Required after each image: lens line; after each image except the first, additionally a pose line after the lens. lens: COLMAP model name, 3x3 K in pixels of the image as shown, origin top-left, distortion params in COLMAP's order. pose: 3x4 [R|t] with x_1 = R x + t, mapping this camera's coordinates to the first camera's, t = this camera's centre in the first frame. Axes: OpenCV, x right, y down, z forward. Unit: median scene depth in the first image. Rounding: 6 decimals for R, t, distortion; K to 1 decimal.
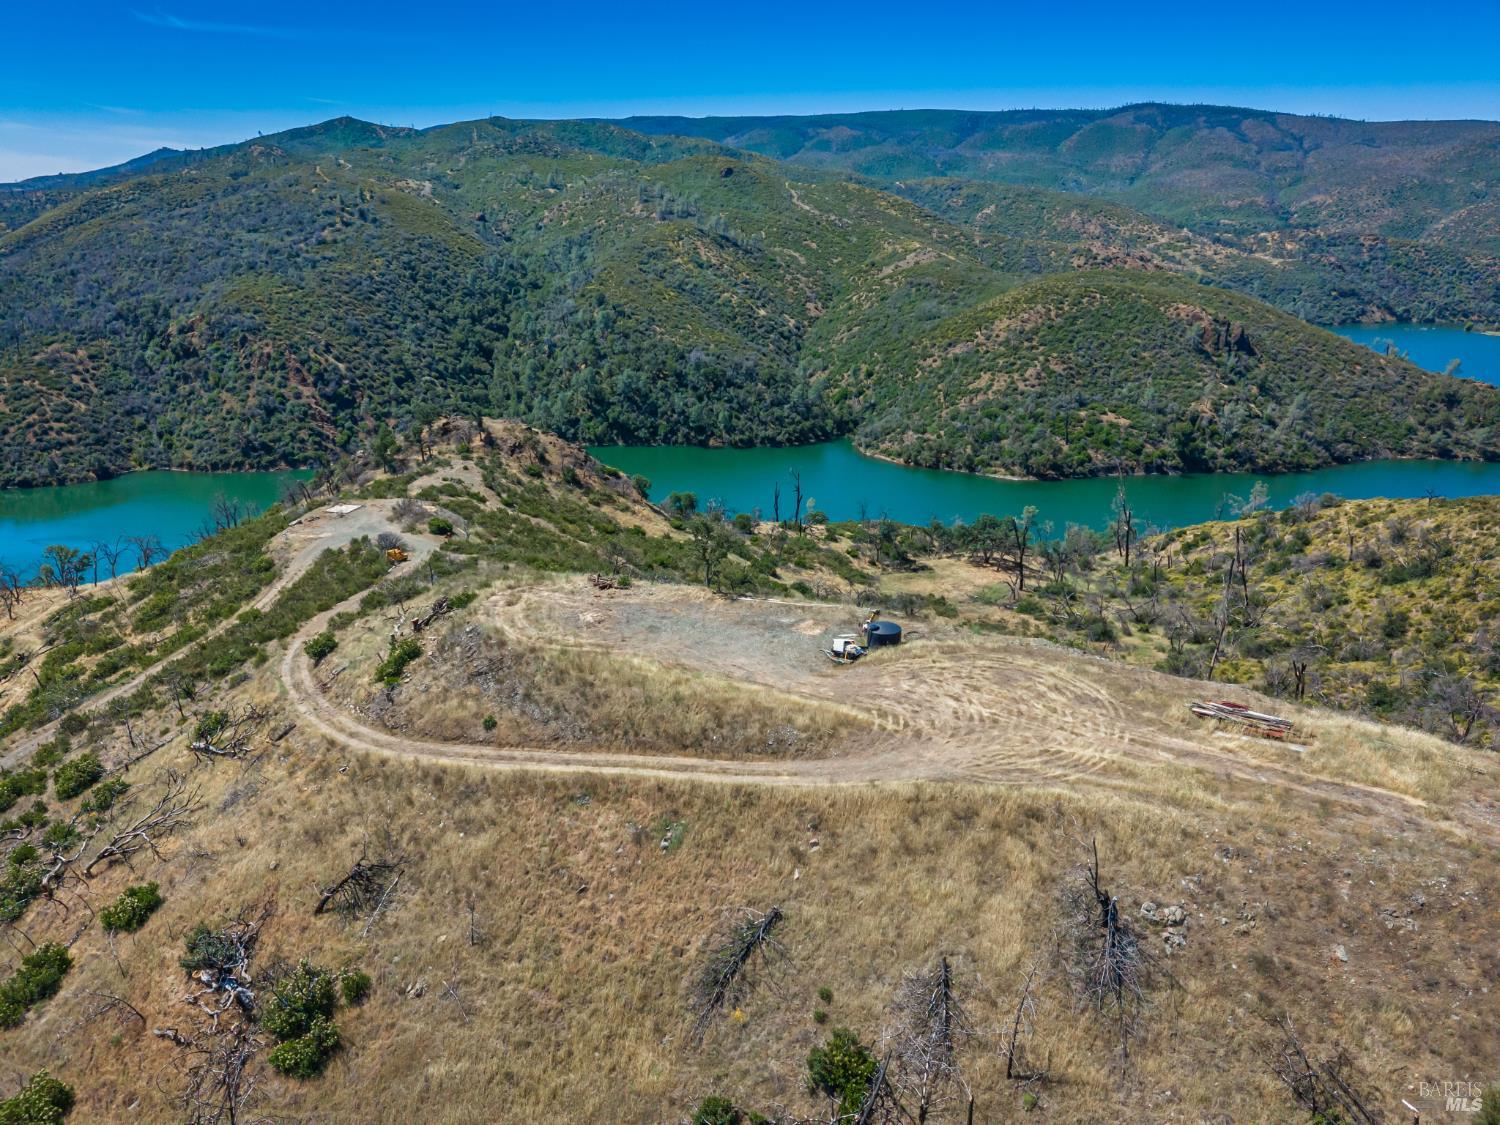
lens RADIAL K [[999.5, 0, 747.9], [0, 999.5, 561.7], [0, 0, 1]] dist [0.030683, -0.031321]
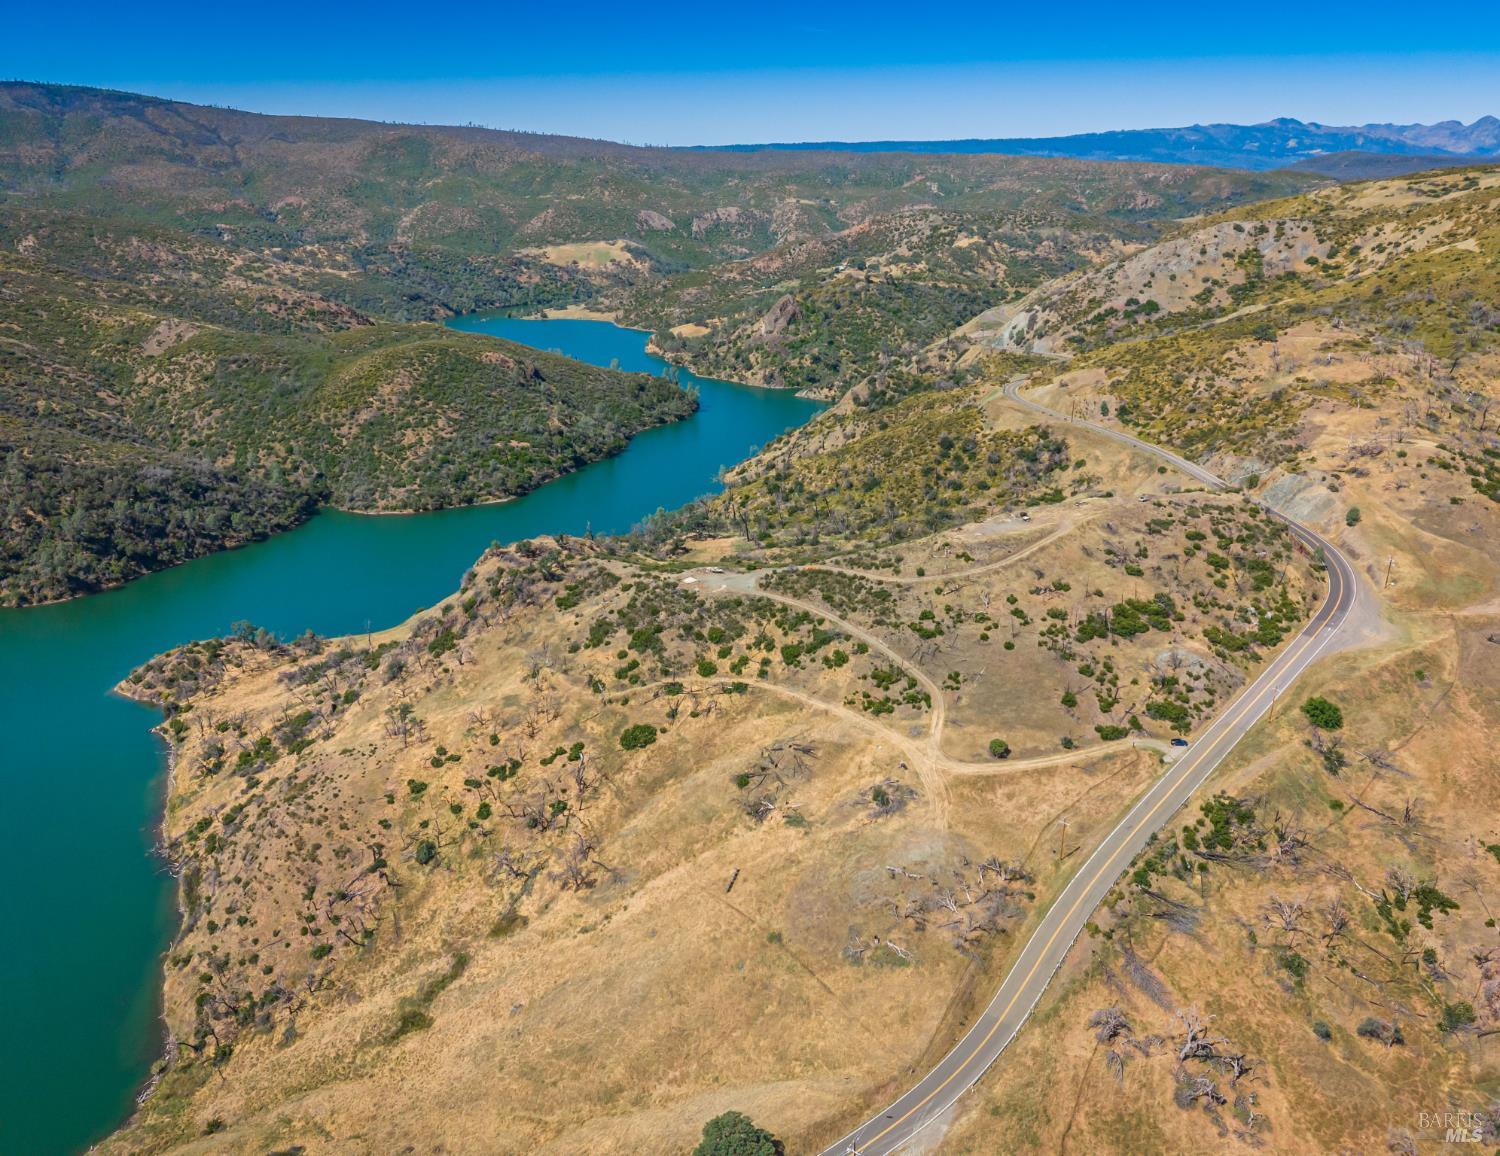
lens RADIAL K [[1031.6, 0, 766.4], [0, 1031.6, 563.2], [0, 0, 1]] dist [0.039088, -0.035969]
pose [[0.538745, -0.314202, 0.781685, -0.618668], [0.292845, 0.939834, 0.175939, -0.130267], [-0.789934, 0.134126, 0.598343, -0.138228]]
